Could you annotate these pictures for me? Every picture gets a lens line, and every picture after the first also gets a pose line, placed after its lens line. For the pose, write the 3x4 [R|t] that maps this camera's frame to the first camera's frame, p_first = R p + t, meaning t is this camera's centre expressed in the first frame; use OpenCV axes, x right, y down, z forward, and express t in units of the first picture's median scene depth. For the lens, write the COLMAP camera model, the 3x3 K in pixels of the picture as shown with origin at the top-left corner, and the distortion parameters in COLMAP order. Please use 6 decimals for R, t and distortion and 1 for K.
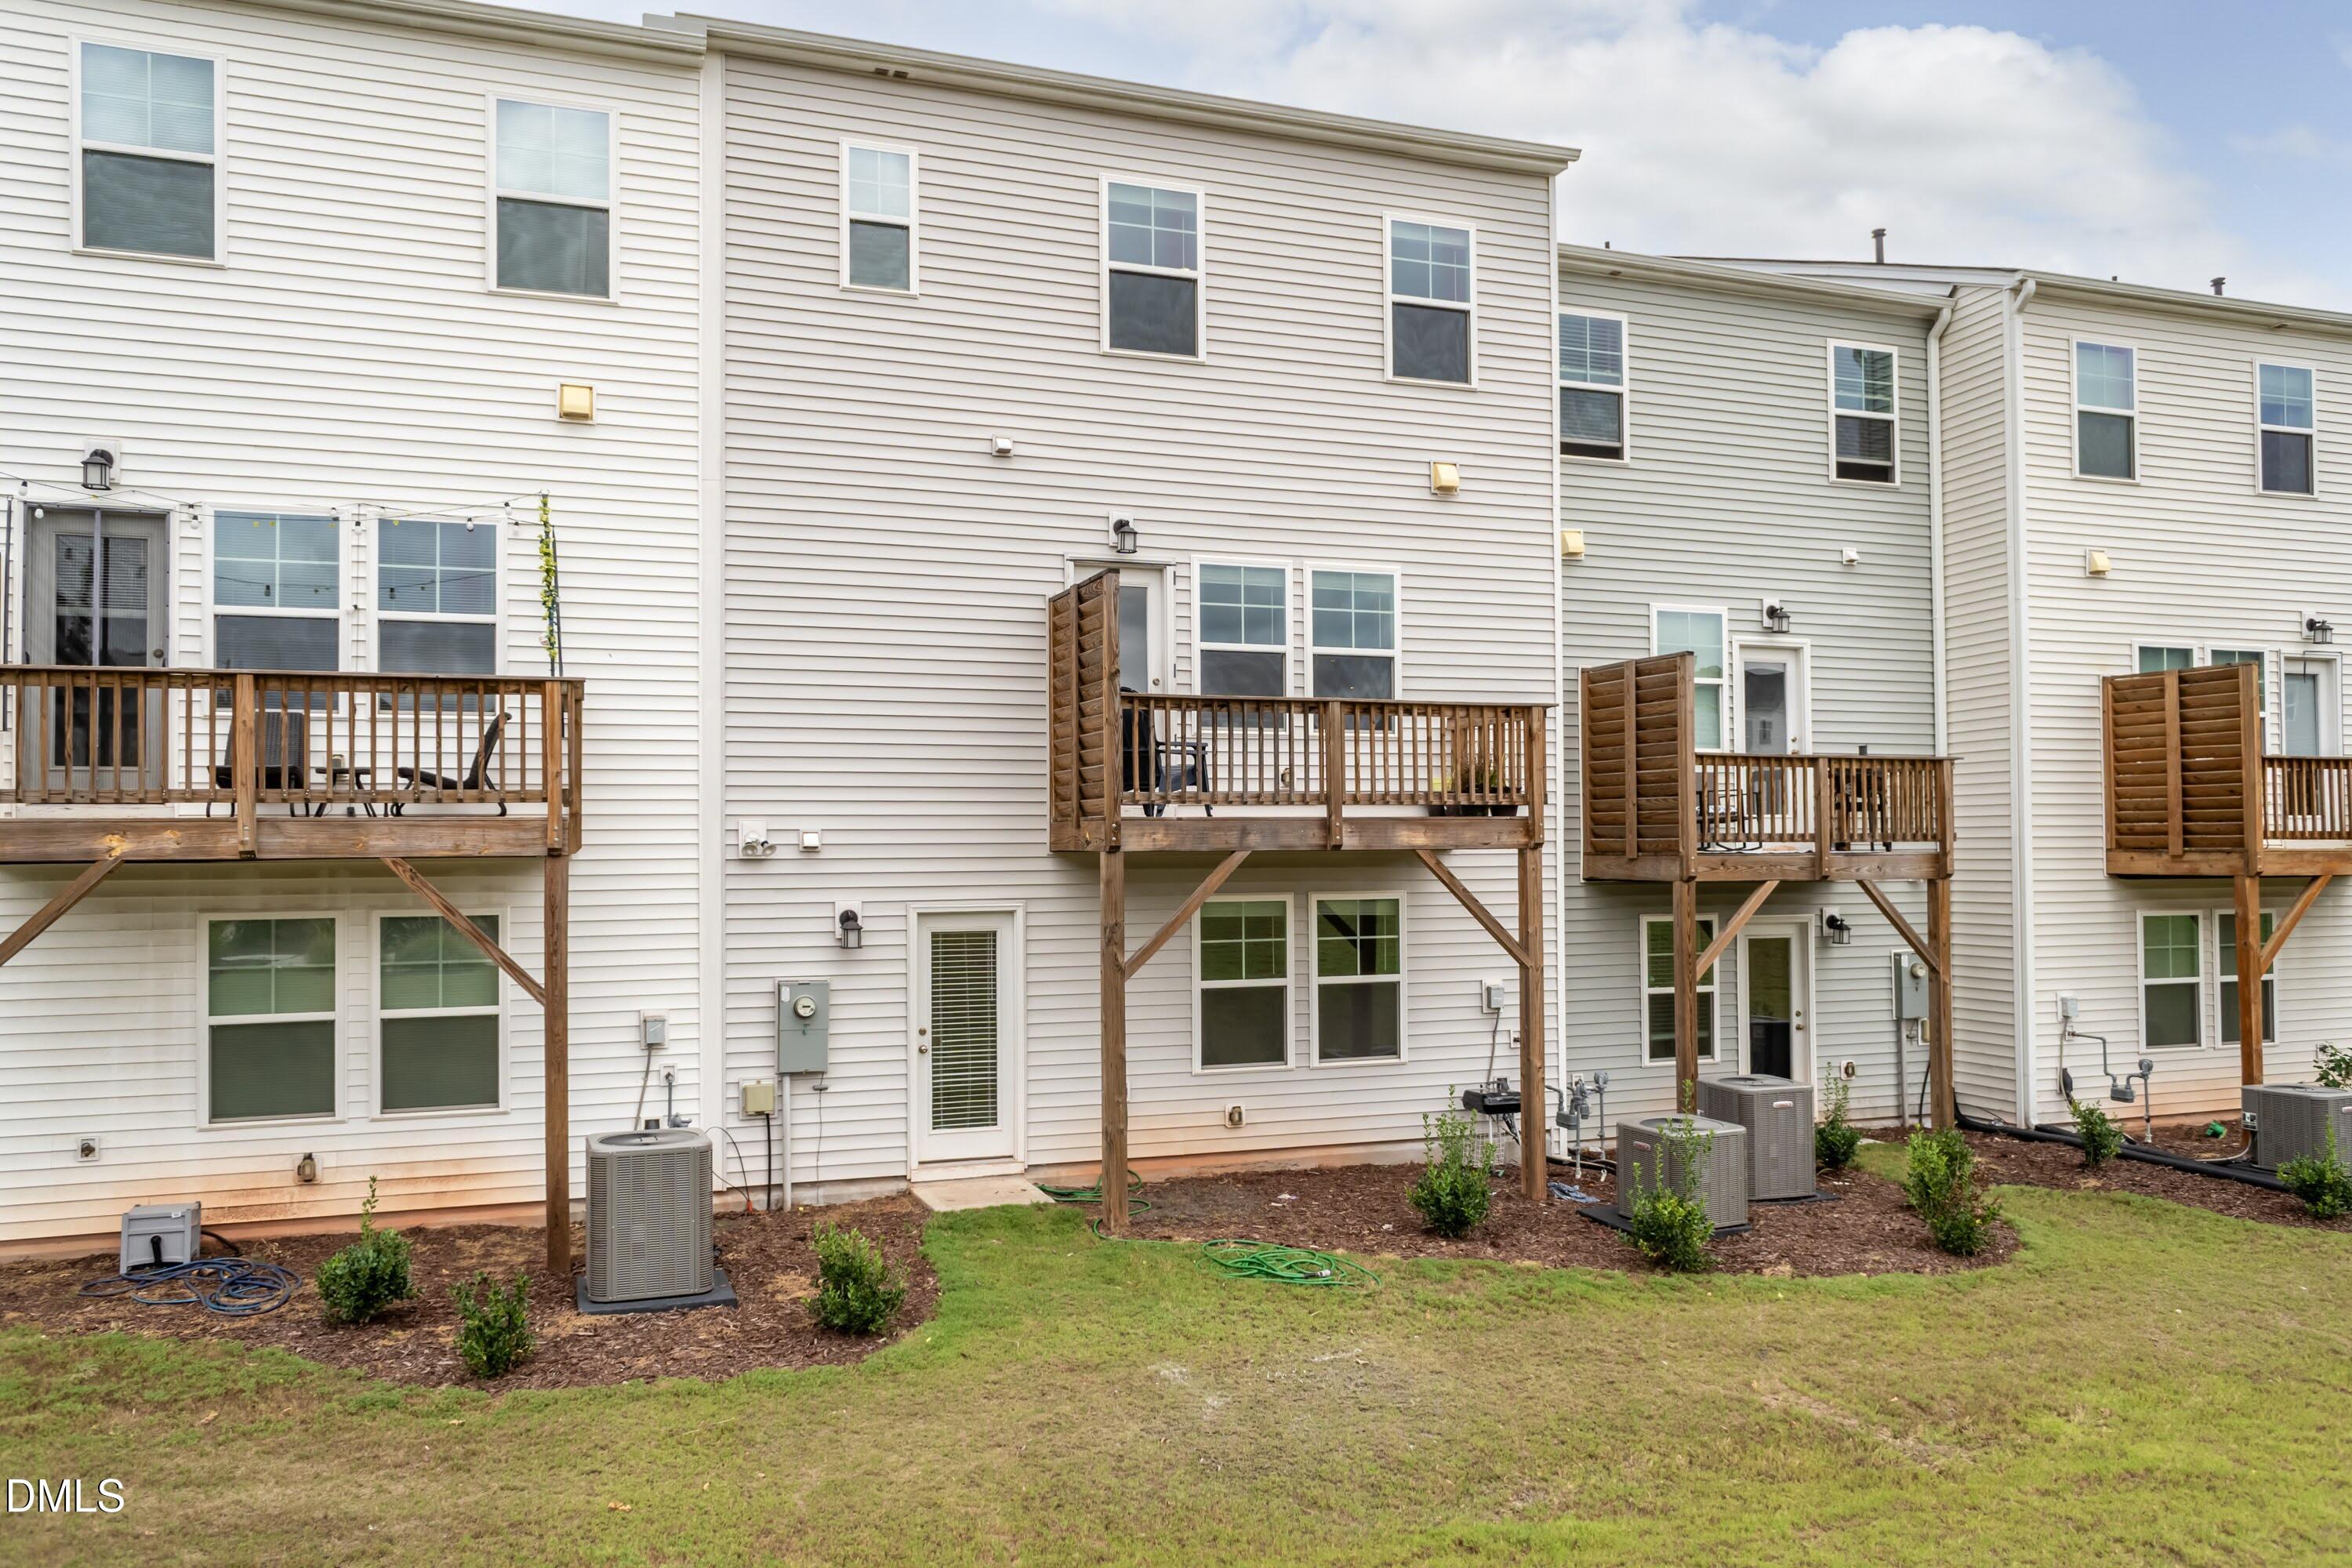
lens RADIAL K [[1663.8, 0, 1264.0], [0, 1663.8, 845.8], [0, 0, 1]] dist [-0.000635, 0.003733]
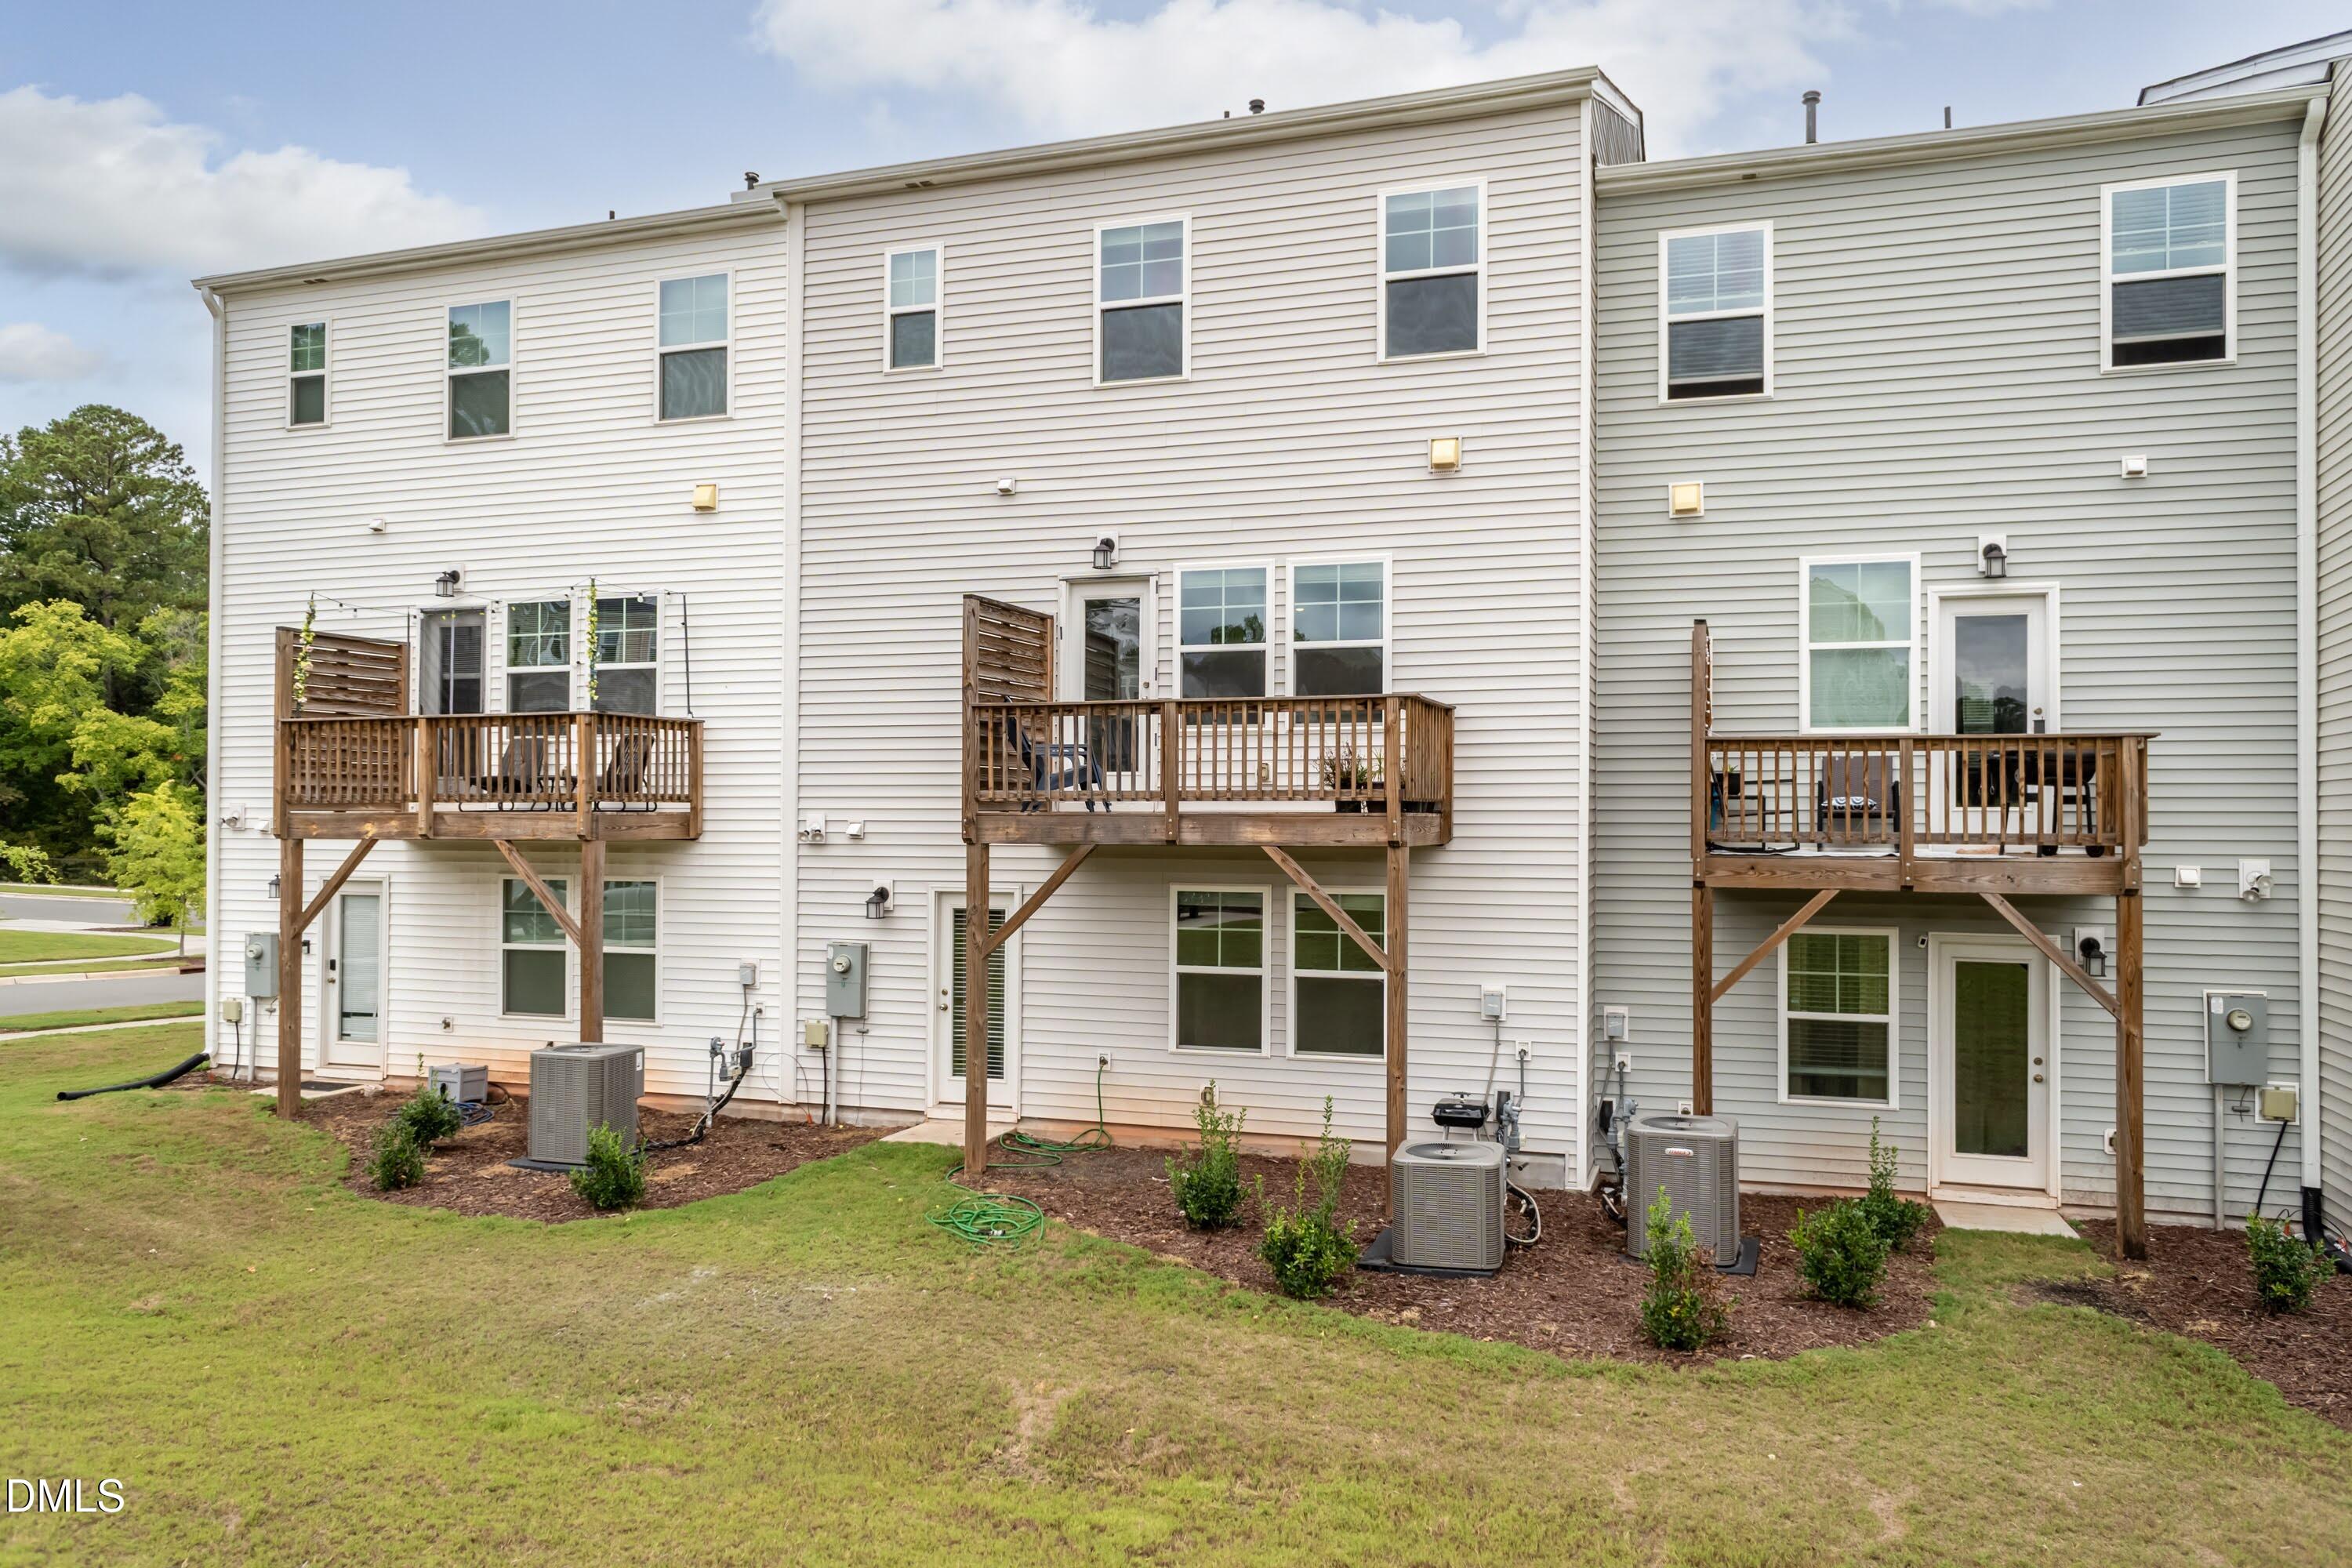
lens RADIAL K [[1614.7, 0, 1085.0], [0, 1614.7, 843.2], [0, 0, 1]] dist [0.002169, 0.006574]
pose [[0.782271, 0.016151, -0.622729, 0.565610], [-0.009634, 0.999858, 0.013829, -0.010421], [0.622864, -0.004819, 0.782315, 0.160215]]
